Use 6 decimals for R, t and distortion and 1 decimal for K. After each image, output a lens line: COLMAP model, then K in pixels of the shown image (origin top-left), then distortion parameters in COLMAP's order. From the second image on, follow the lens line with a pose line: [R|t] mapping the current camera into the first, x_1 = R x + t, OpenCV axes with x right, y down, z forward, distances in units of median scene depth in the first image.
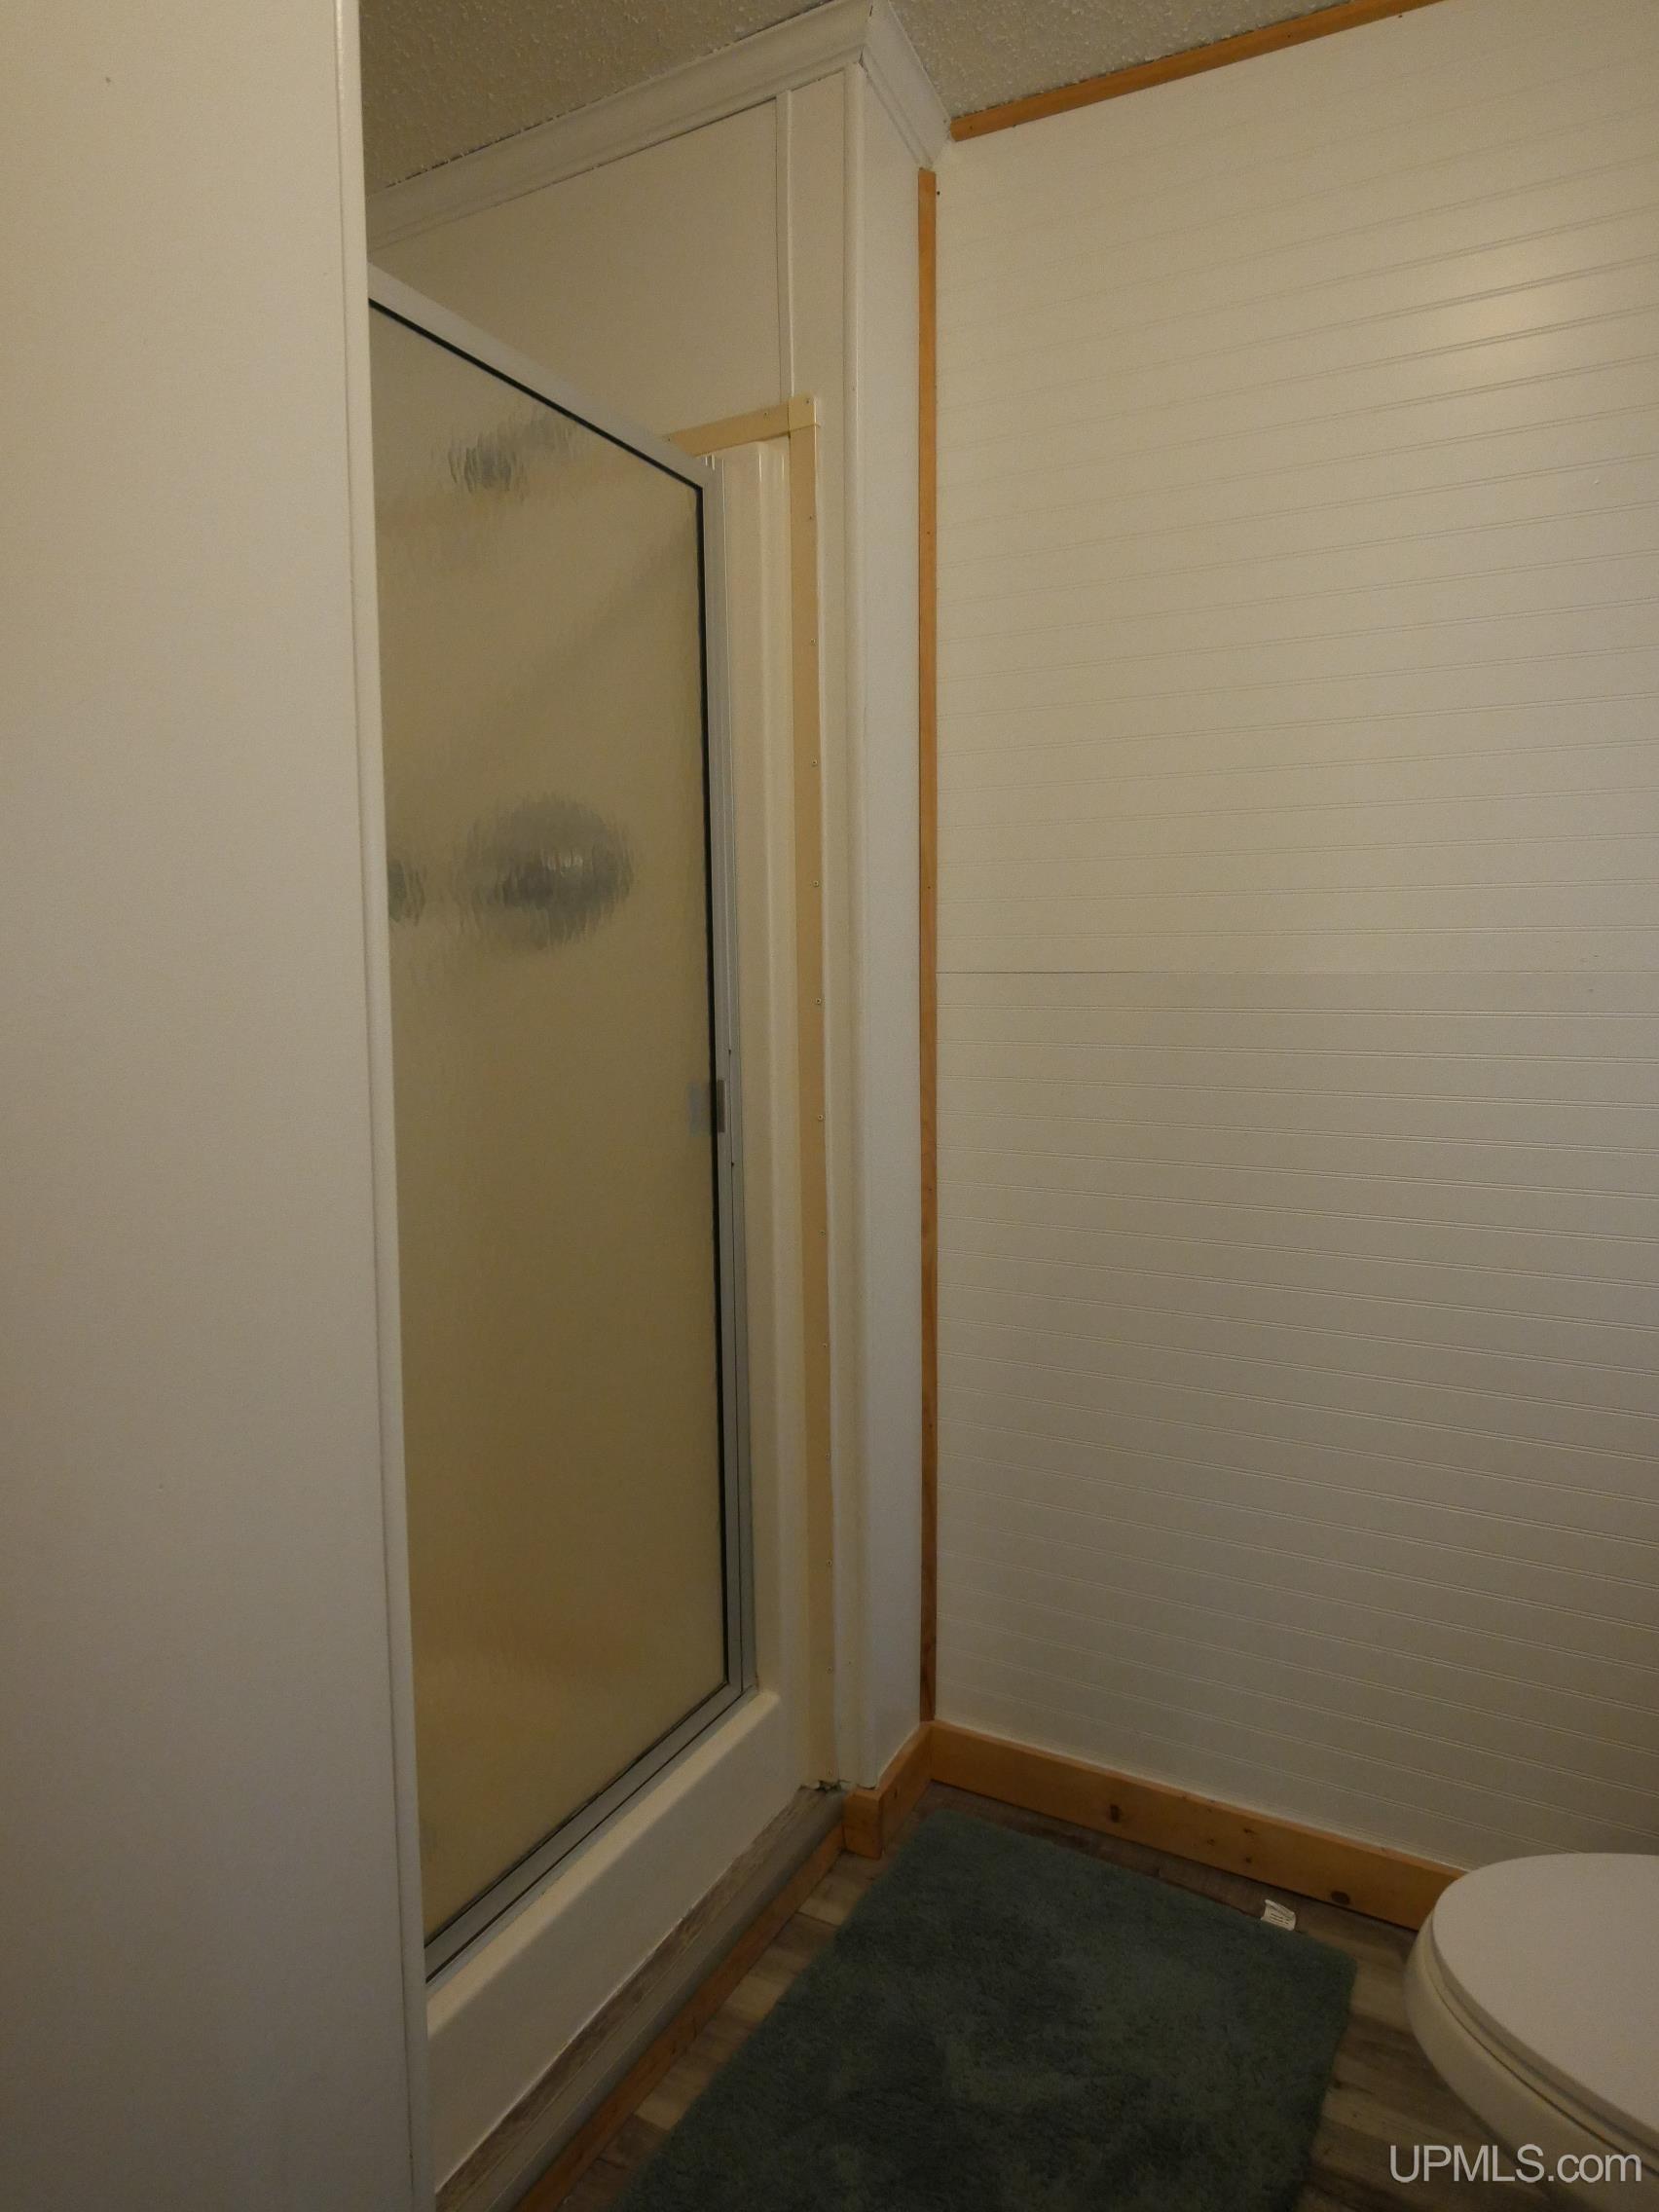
lens RADIAL K [[1323.3, 0, 824.1], [0, 1323.3, 1114.7], [0, 0, 1]] dist [-0.000576, -0.000063]
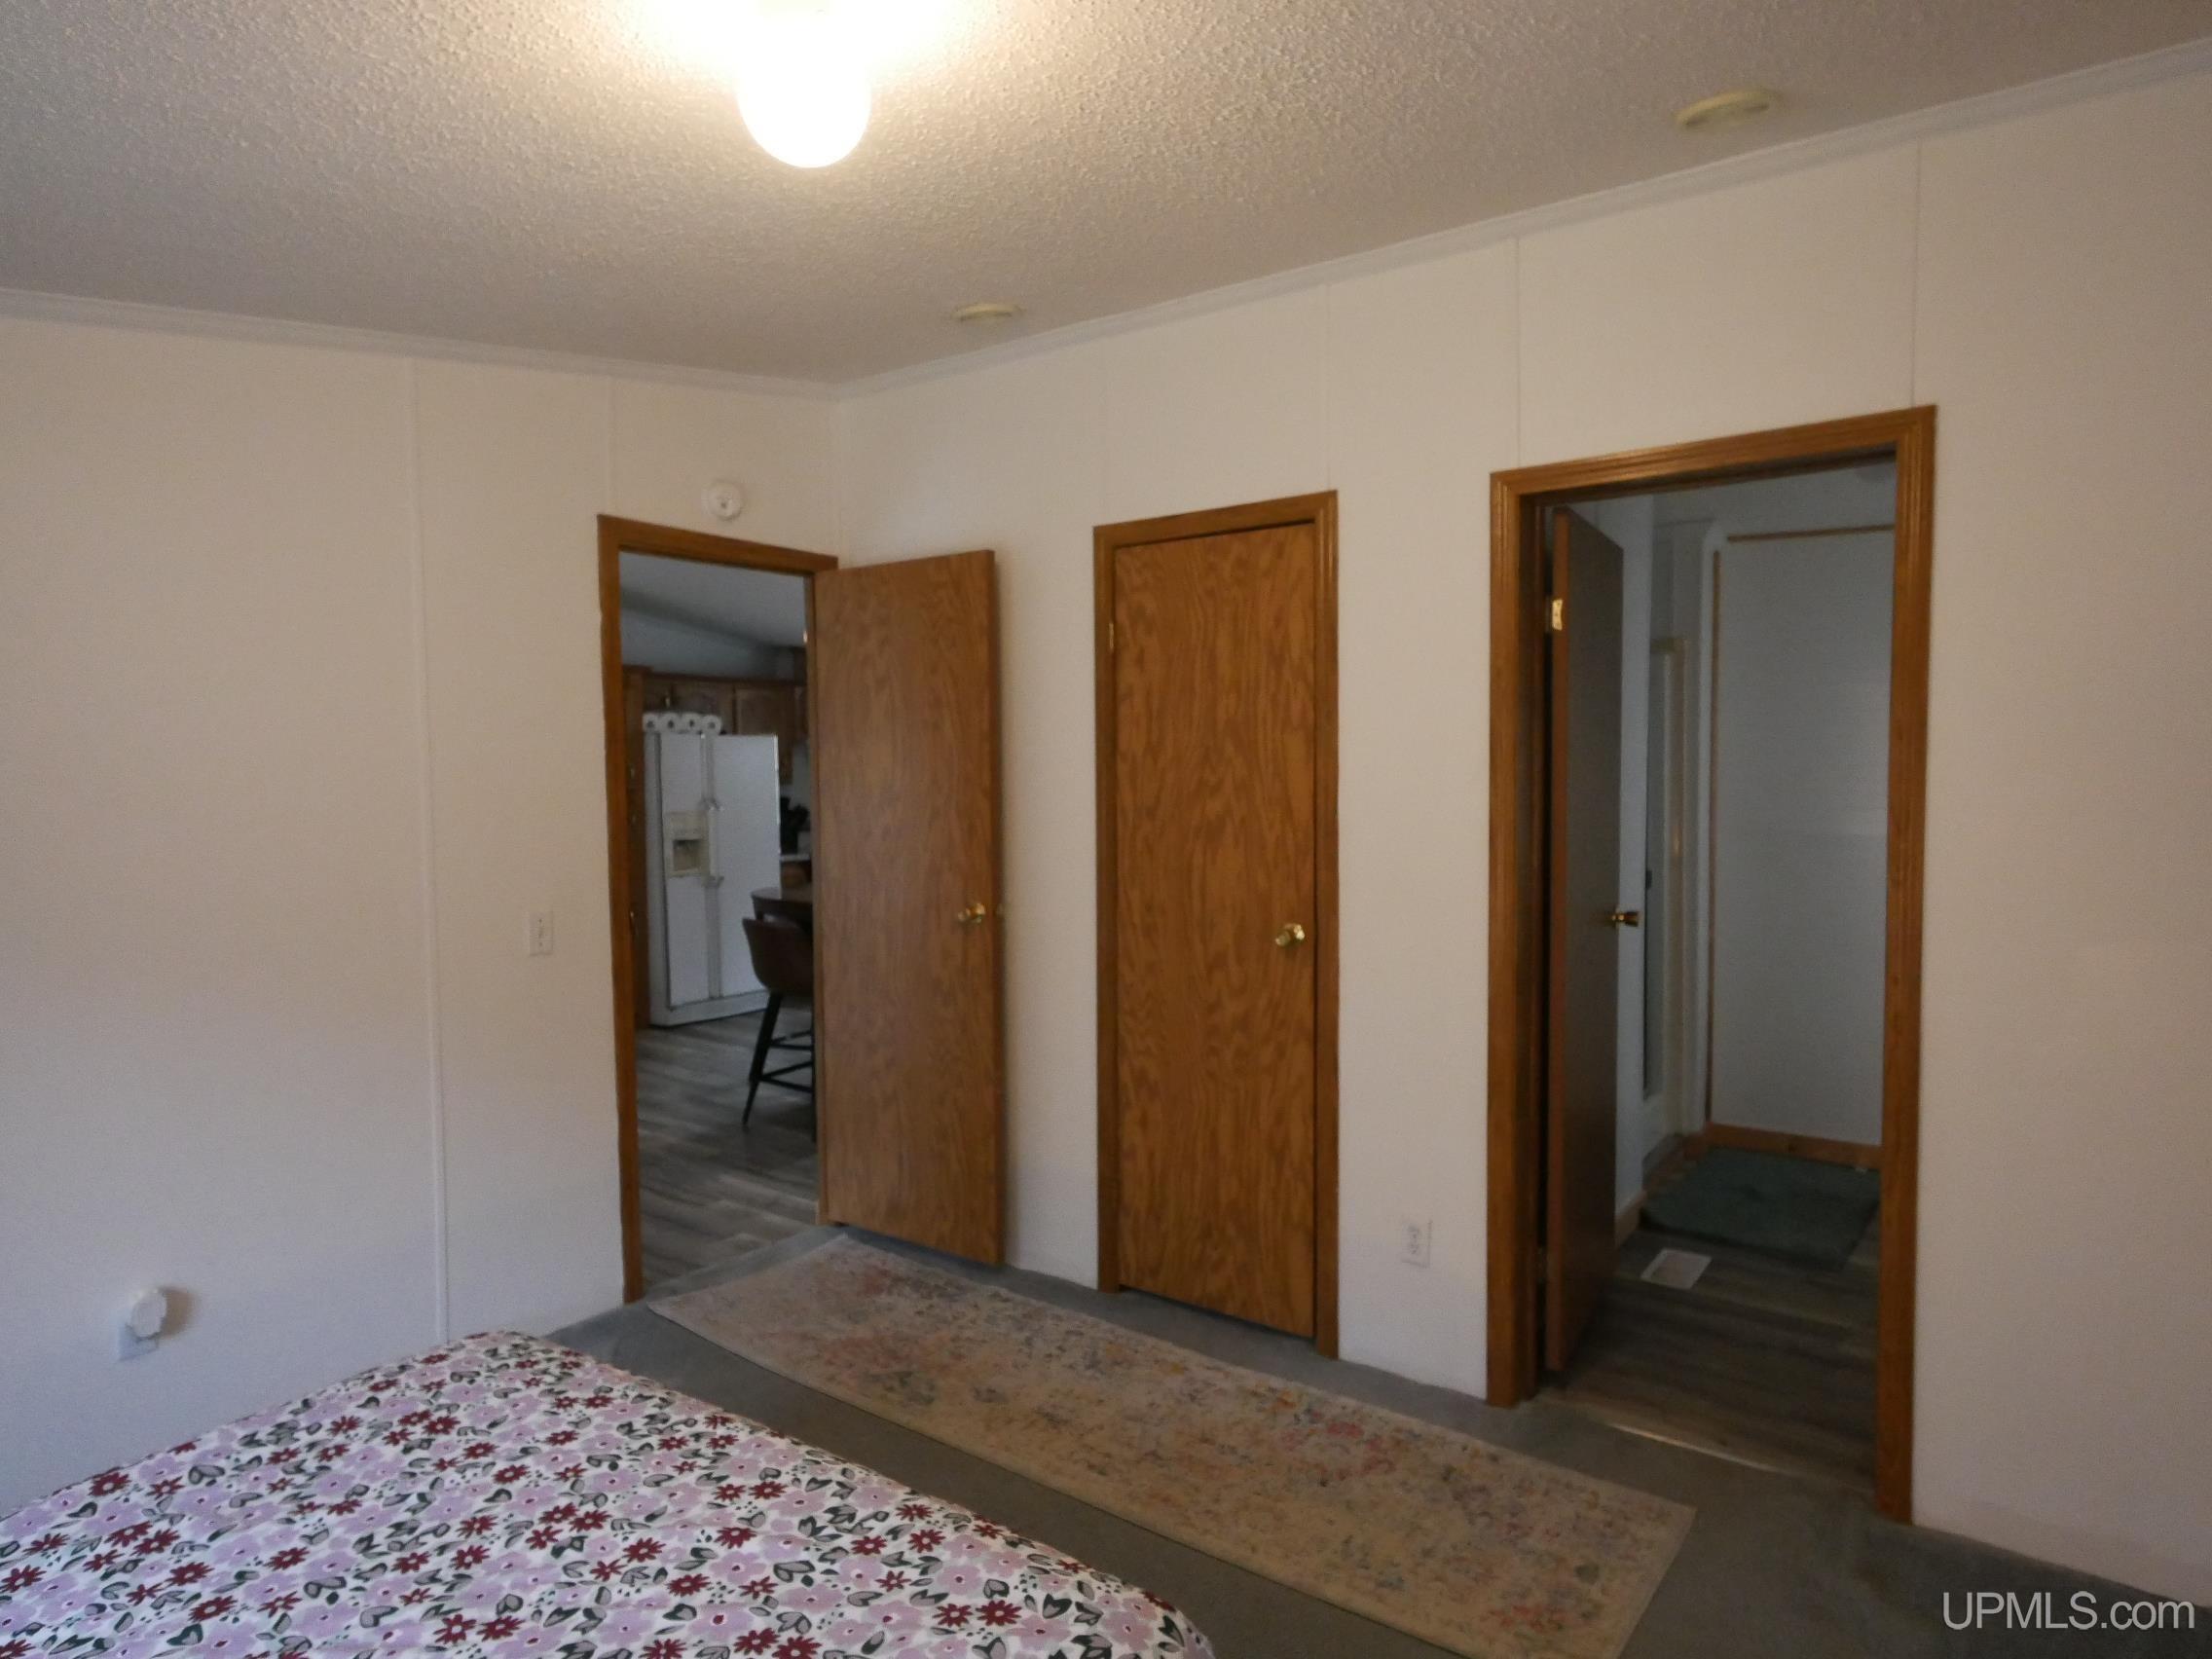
lens RADIAL K [[1323.3, 0, 1100.8], [0, 1323.3, 828.5], [0, 0, 1]] dist [-0.000576, -0.000063]
pose [[0.991031, 0.009754, -0.133277, -0.855129], [-0.017470, 0.998230, -0.056842, 0.063021], [0.132487, 0.058661, 0.989447, -1.969376]]
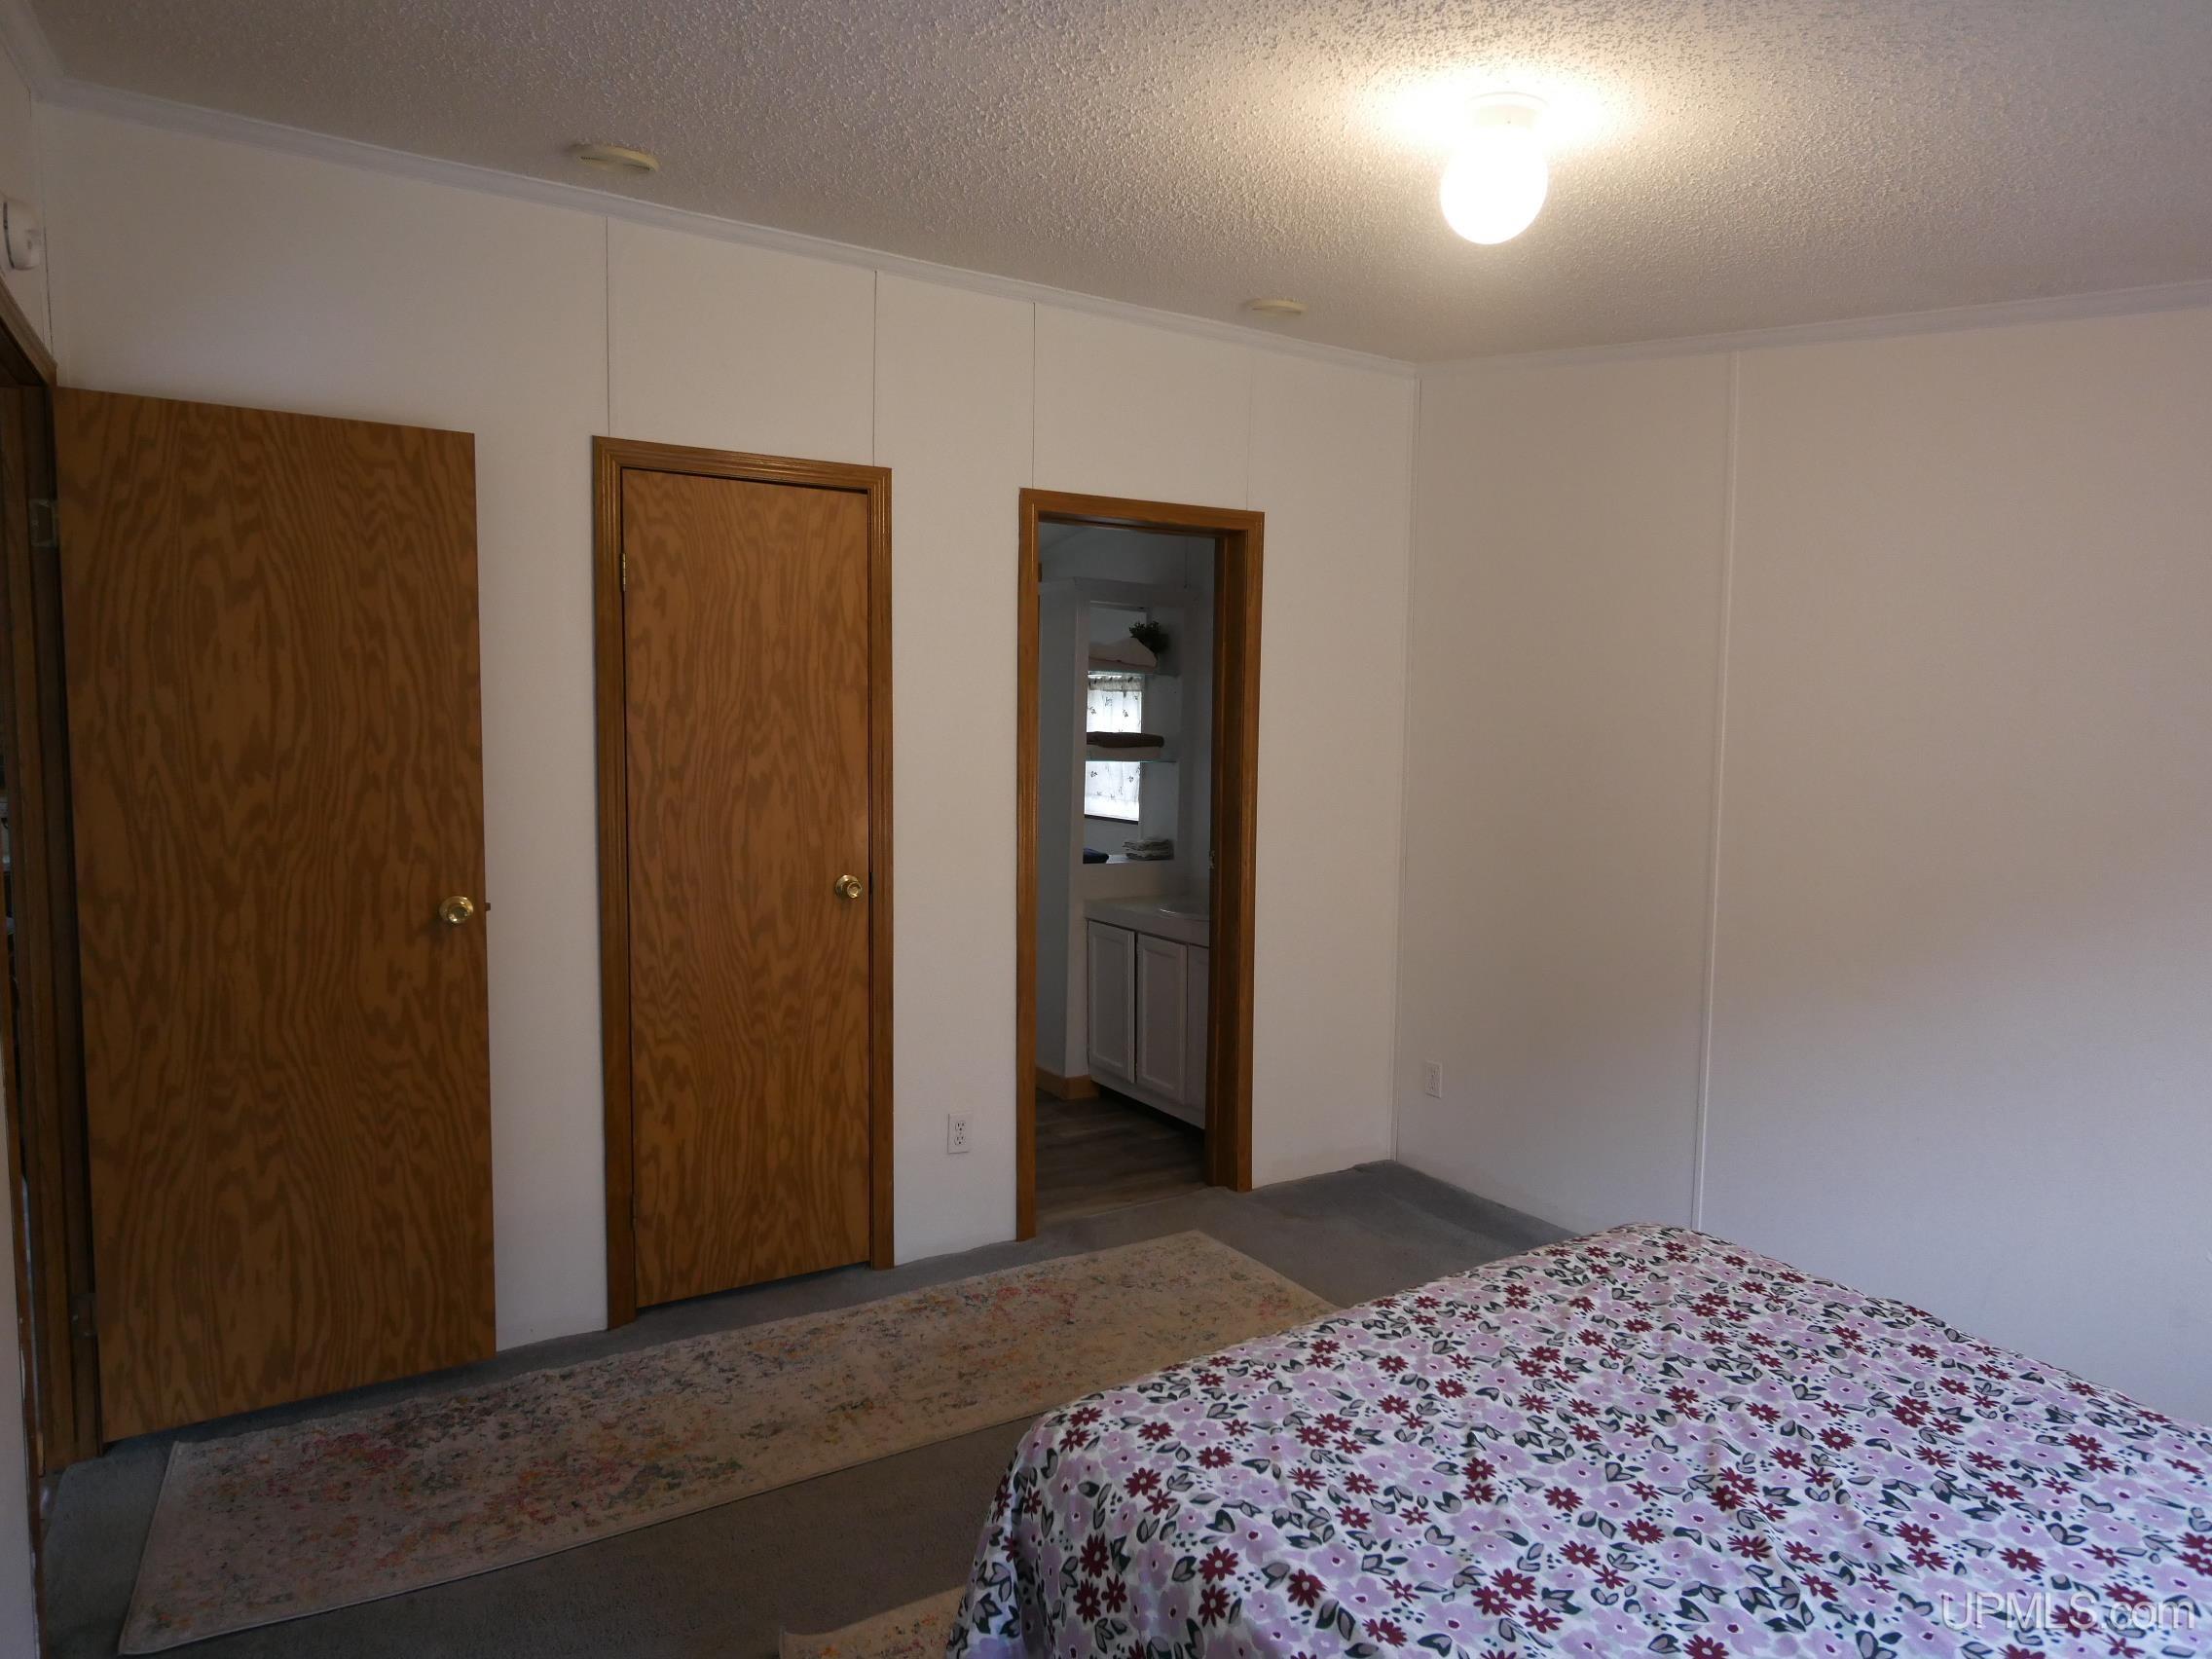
lens RADIAL K [[1323.3, 0, 1106.4], [0, 1323.3, 826.9], [0, 0, 1]] dist [-0.000576, -0.000063]
pose [[0.495909, -0.050009, 0.866933, -2.362954], [0.077065, 0.996936, 0.013425, 0.017006], [-0.864948, 0.060153, 0.498243, -1.370341]]
